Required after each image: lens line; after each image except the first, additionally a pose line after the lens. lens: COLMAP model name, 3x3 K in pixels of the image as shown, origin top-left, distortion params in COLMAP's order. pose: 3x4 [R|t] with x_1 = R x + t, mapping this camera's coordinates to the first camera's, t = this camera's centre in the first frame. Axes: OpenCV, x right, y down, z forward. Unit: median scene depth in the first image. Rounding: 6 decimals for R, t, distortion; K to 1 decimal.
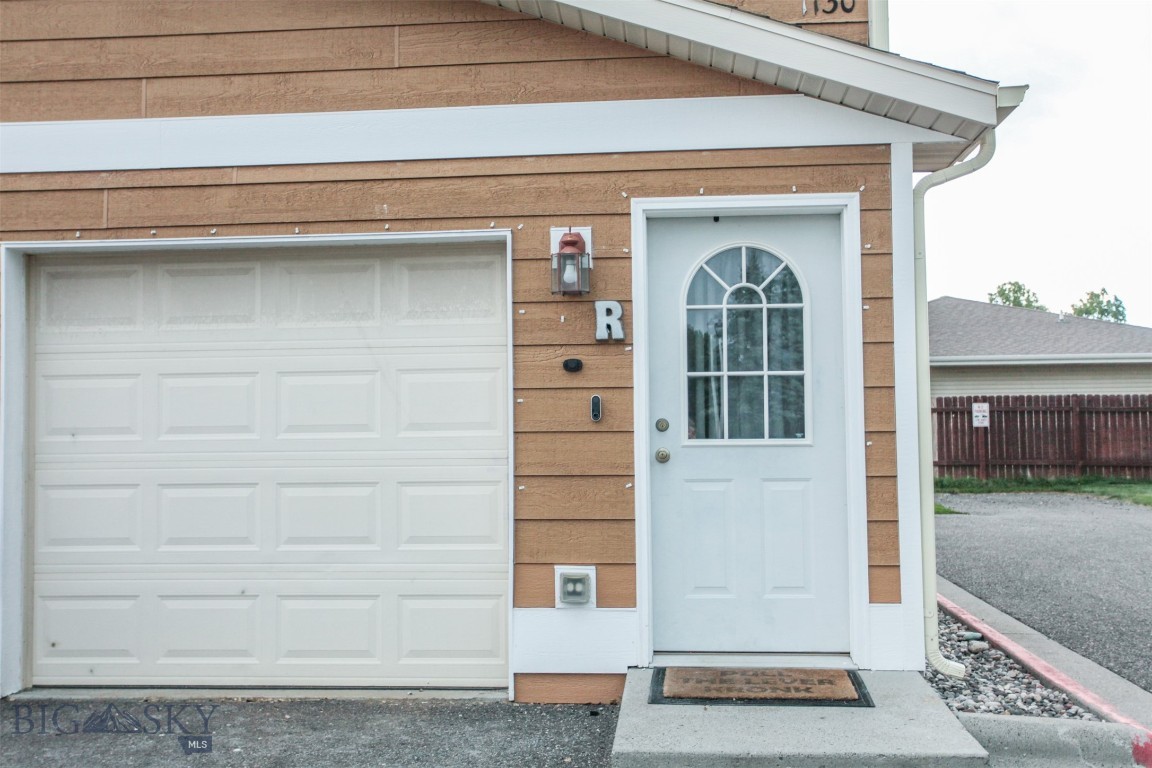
lens RADIAL K [[1199.2, 0, 576.0], [0, 1199.2, 384.0], [0, 0, 1]] dist [0.002541, 0.099627]
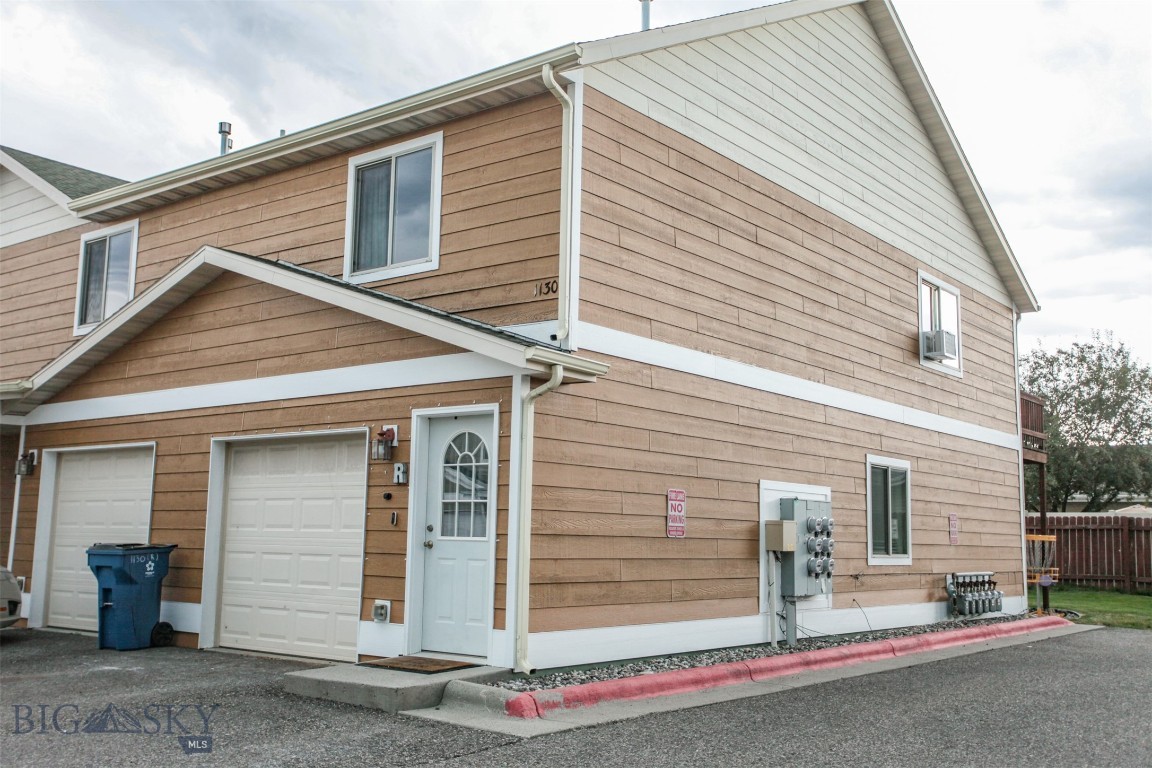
lens RADIAL K [[1138.3, 0, 577.2], [0, 1138.3, 389.8], [0, 0, 1]] dist [0.008928, 0.010866]
pose [[0.836873, -0.045230, -0.545525, 1.245285], [-0.004250, 0.996014, -0.089100, -0.023869], [0.547380, 0.076884, 0.833345, -0.376906]]
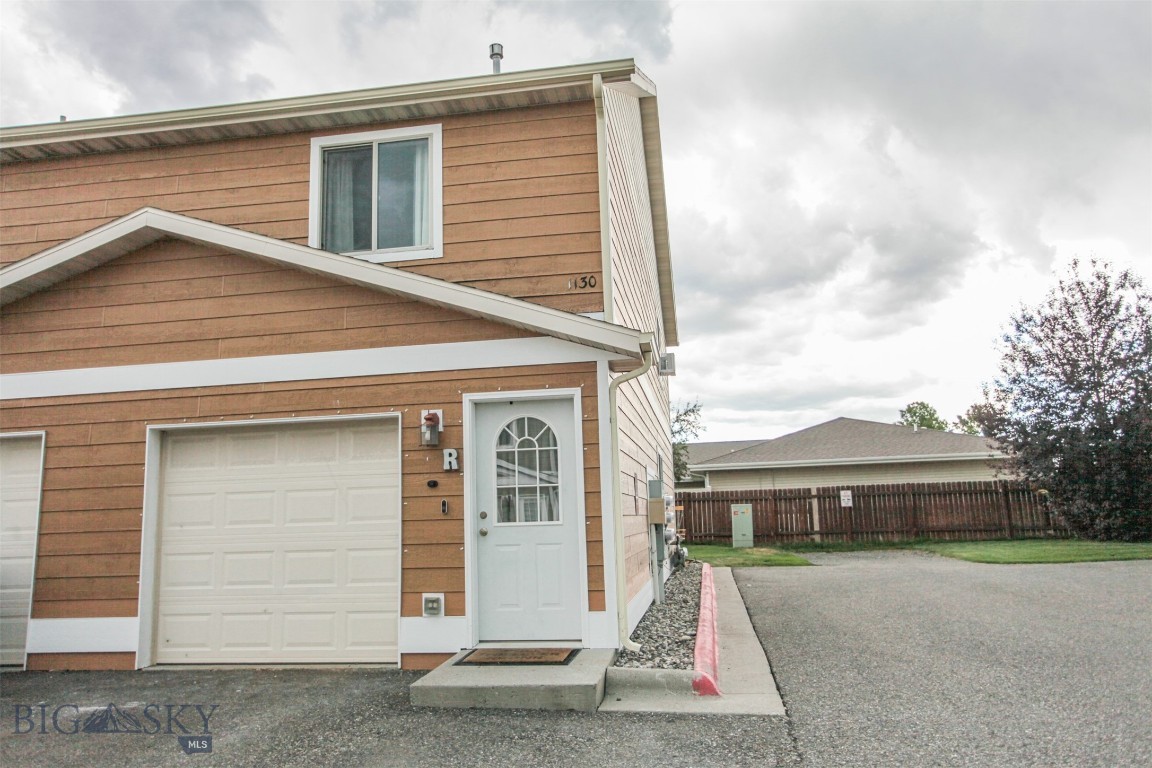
lens RADIAL K [[842.3, 0, 576.0], [0, 842.3, 384.0], [0, 0, 1]] dist [-0.045503, 0.073800]
pose [[0.997453, -0.031618, -0.063939, 0.302053], [0.024070, 0.993011, -0.115542, -0.013086], [0.067145, 0.113708, 0.991243, -0.292234]]
